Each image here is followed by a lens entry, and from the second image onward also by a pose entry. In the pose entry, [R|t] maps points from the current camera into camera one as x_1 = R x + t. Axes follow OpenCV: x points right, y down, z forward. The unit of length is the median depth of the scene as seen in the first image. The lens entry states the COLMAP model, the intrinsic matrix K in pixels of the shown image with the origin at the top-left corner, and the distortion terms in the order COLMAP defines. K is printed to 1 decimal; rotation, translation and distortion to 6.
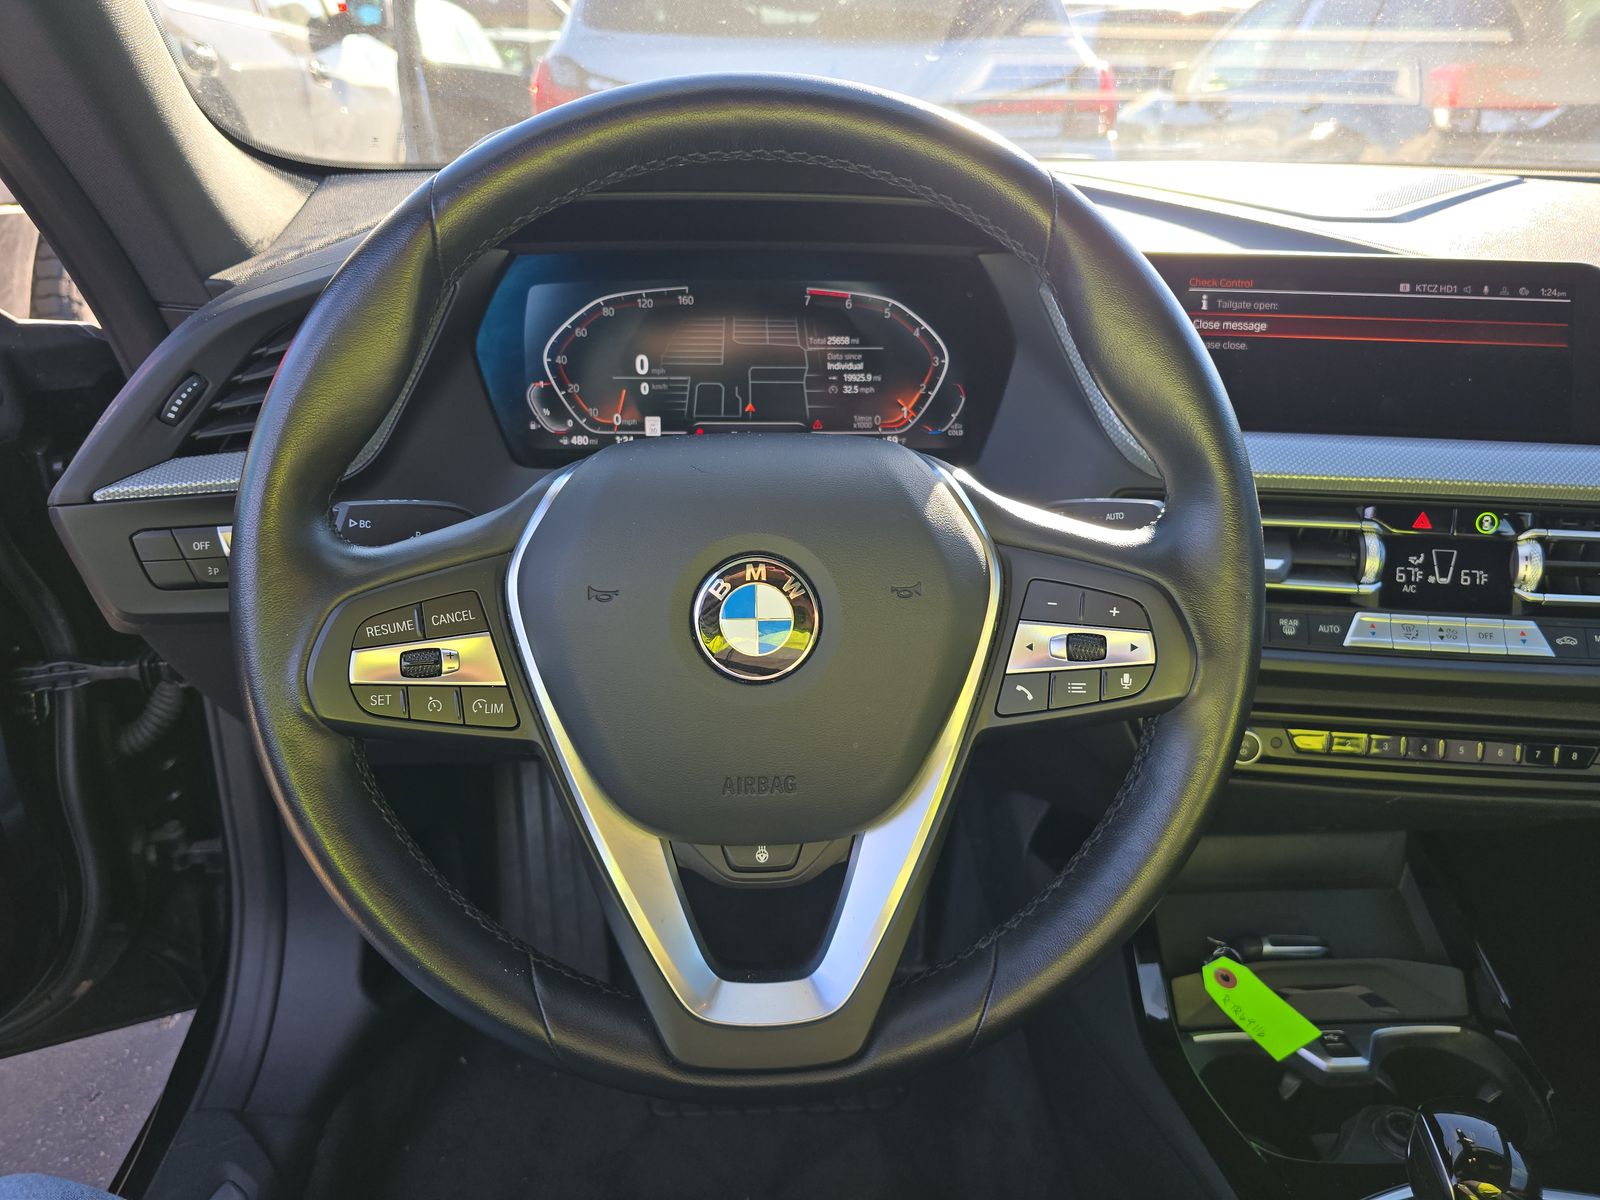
lens RADIAL K [[1021.7, 0, 797.9], [0, 1021.7, 608.5], [0, 0, 1]] dist [0.044304, -0.053668]
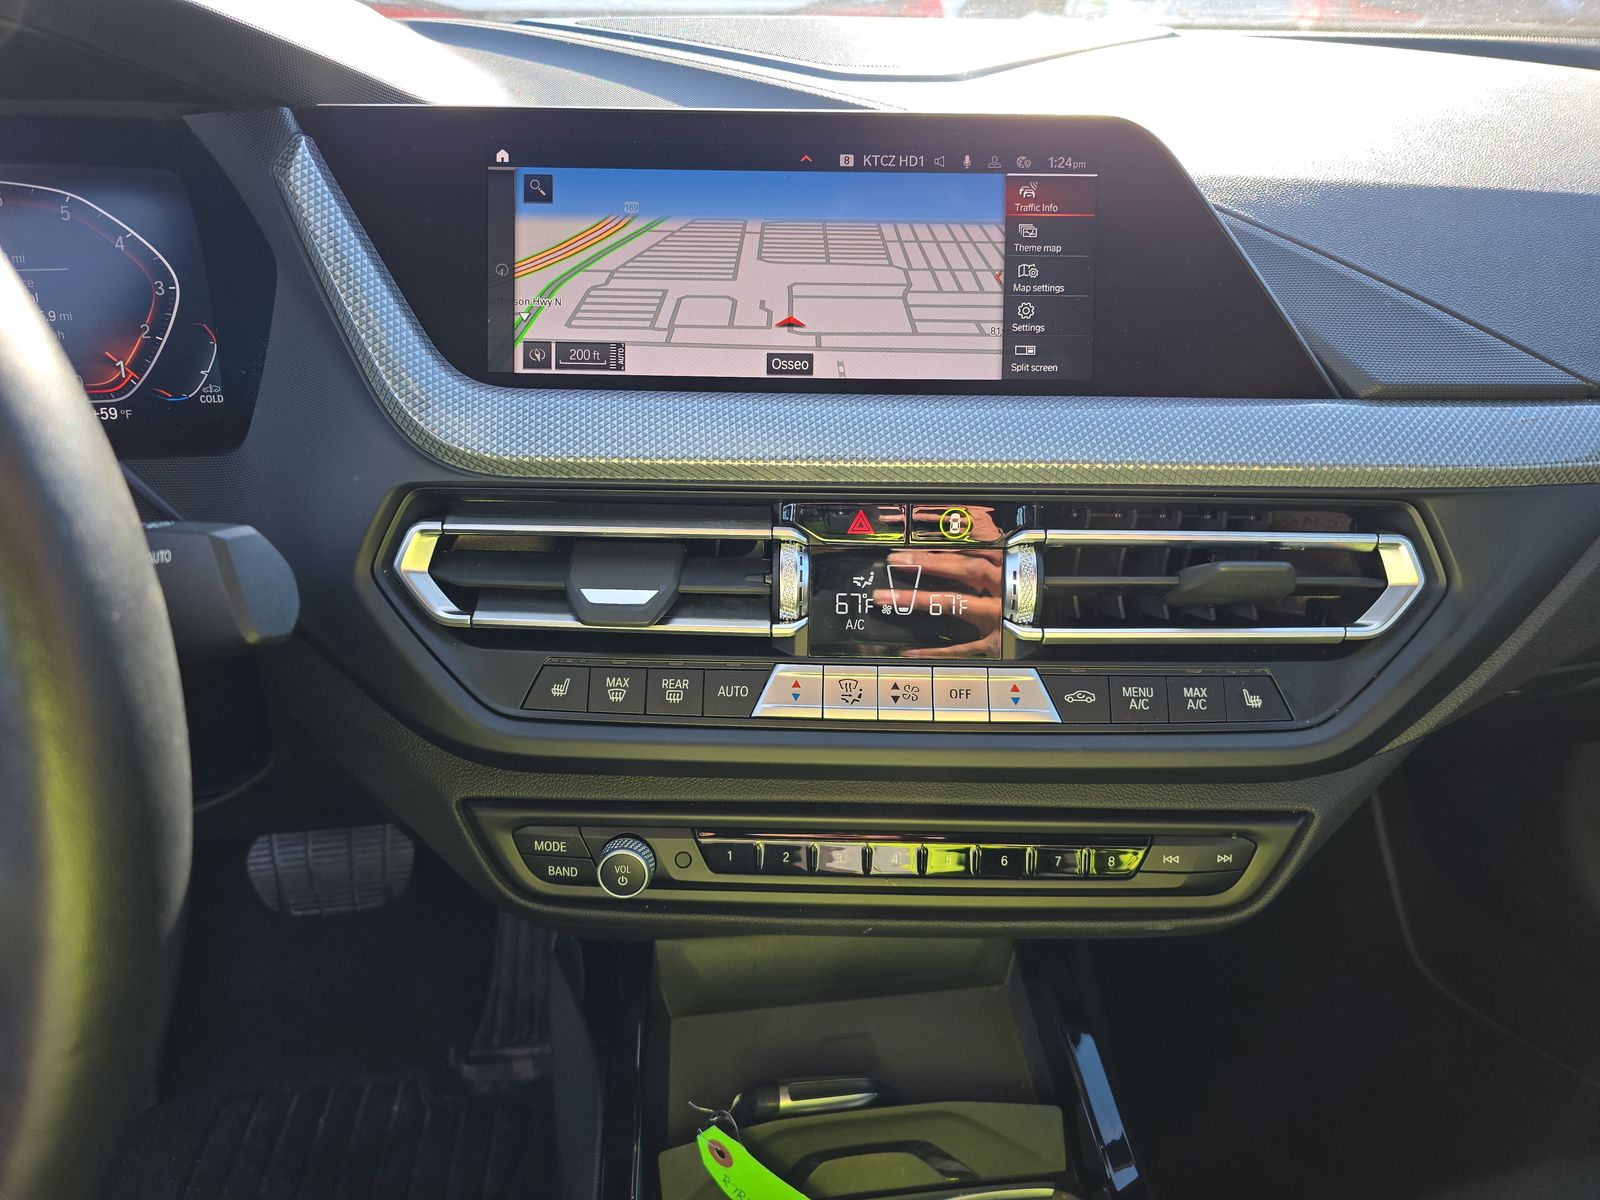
lens RADIAL K [[1021.7, 0, 797.9], [0, 1021.7, 608.5], [0, 0, 1]] dist [0.044304, -0.053668]
pose [[0.997463, -0.038521, 0.059865, 0.489007], [0.035774, 0.998287, 0.046289, -0.057975], [-0.061545, -0.044030, 0.997133, 0.329514]]
